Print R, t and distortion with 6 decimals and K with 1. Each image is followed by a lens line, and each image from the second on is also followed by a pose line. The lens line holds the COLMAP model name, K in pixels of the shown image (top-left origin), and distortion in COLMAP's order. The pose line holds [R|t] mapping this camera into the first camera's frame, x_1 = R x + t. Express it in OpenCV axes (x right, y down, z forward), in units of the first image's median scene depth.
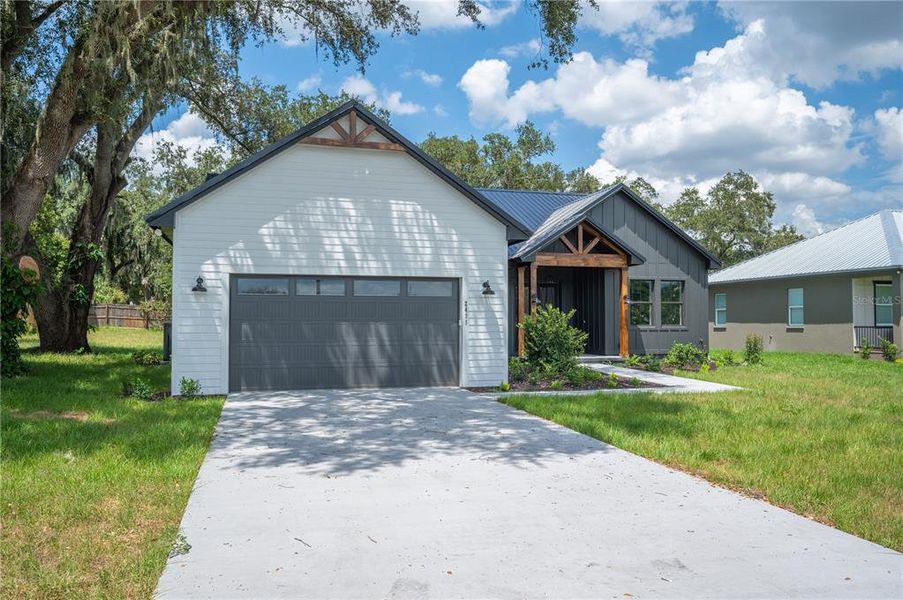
lens RADIAL K [[836.2, 0, 451.3], [0, 836.2, 299.4], [0, 0, 1]] dist [-0.021145, 0.000000]
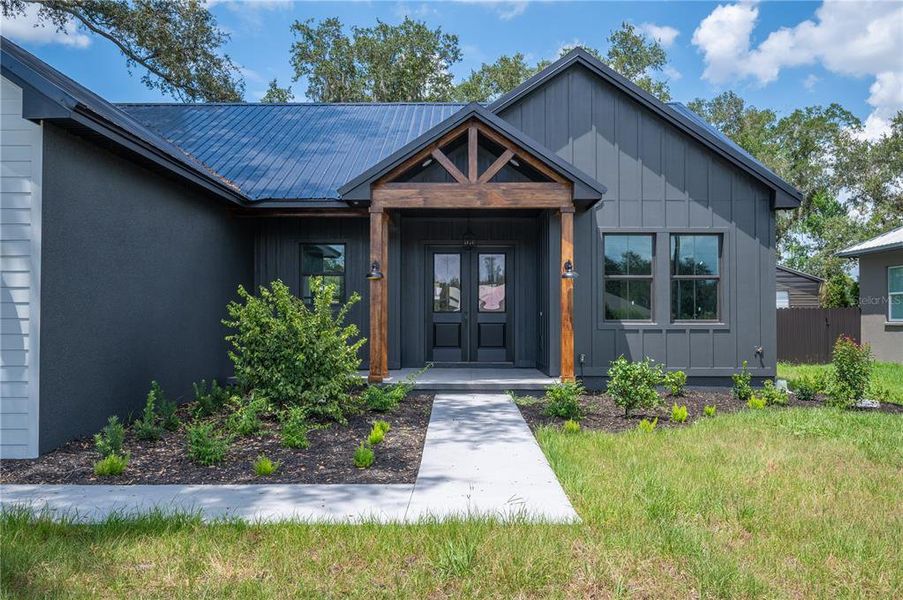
lens RADIAL K [[836.2, 0, 451.3], [0, 836.2, 302.6], [0, 0, 1]] dist [-0.021145, 0.000000]
pose [[0.944276, 0.000237, -0.329154, 0.307055], [0.004648, 0.999890, 0.014055, 0.012570], [0.329121, -0.014802, 0.944172, 0.493121]]
